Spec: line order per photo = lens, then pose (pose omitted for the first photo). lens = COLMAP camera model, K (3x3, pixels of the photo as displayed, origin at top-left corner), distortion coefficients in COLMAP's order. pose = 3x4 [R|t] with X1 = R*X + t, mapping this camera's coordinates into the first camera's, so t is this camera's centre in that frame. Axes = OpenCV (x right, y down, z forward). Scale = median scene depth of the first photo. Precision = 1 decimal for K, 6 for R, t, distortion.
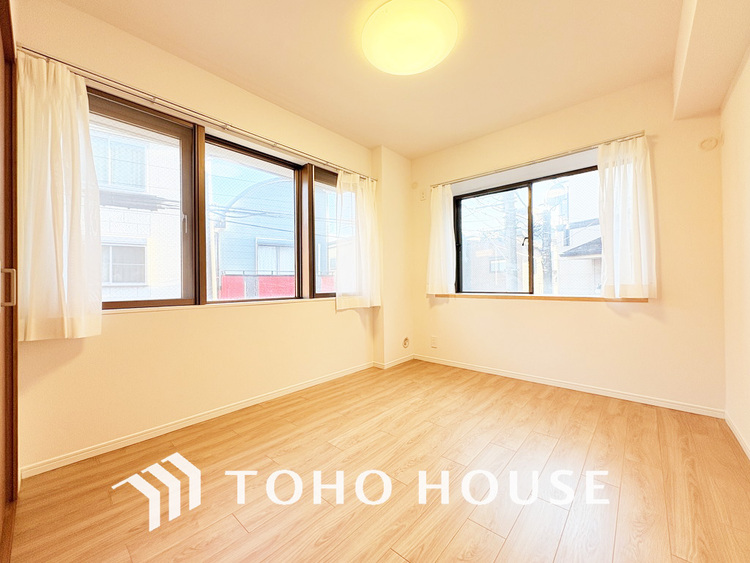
lens RADIAL K [[300.0, 0, 374.4], [0, 300.0, 281.8], [0, 0, 1]] dist [-0.002852, 0.000310]
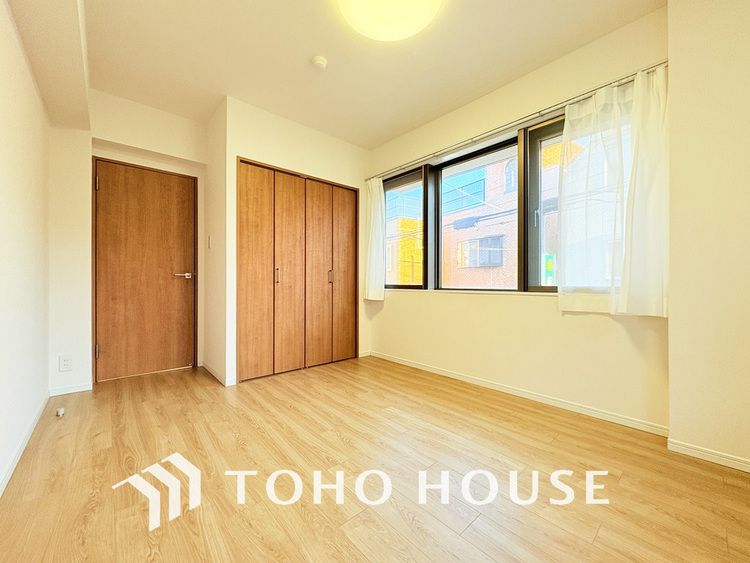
lens RADIAL K [[300.0, 0, 371.4], [0, 300.0, 279.5], [0, 0, 1]] dist [-0.002852, 0.000310]
pose [[-0.116388, 0.008677, -0.993166, 0.728572], [0.011744, 0.999904, 0.007360, 0.011419], [0.993134, -0.010808, -0.116479, 0.749373]]
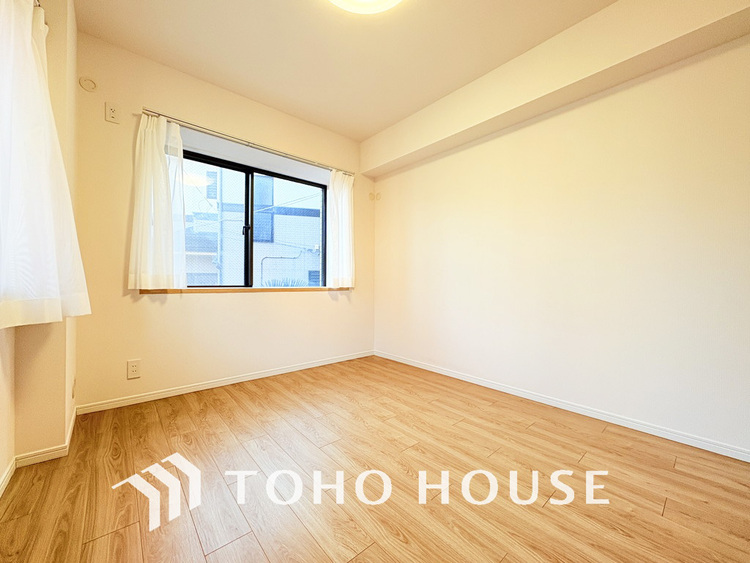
lens RADIAL K [[300.0, 0, 379.1], [0, 300.0, 280.6], [0, 0, 1]] dist [-0.002852, 0.000310]
pose [[0.111999, 0.009390, 0.993664, -0.471915], [-0.016780, 0.999831, -0.007557, 0.026910], [-0.993567, -0.015827, 0.112138, 0.616386]]
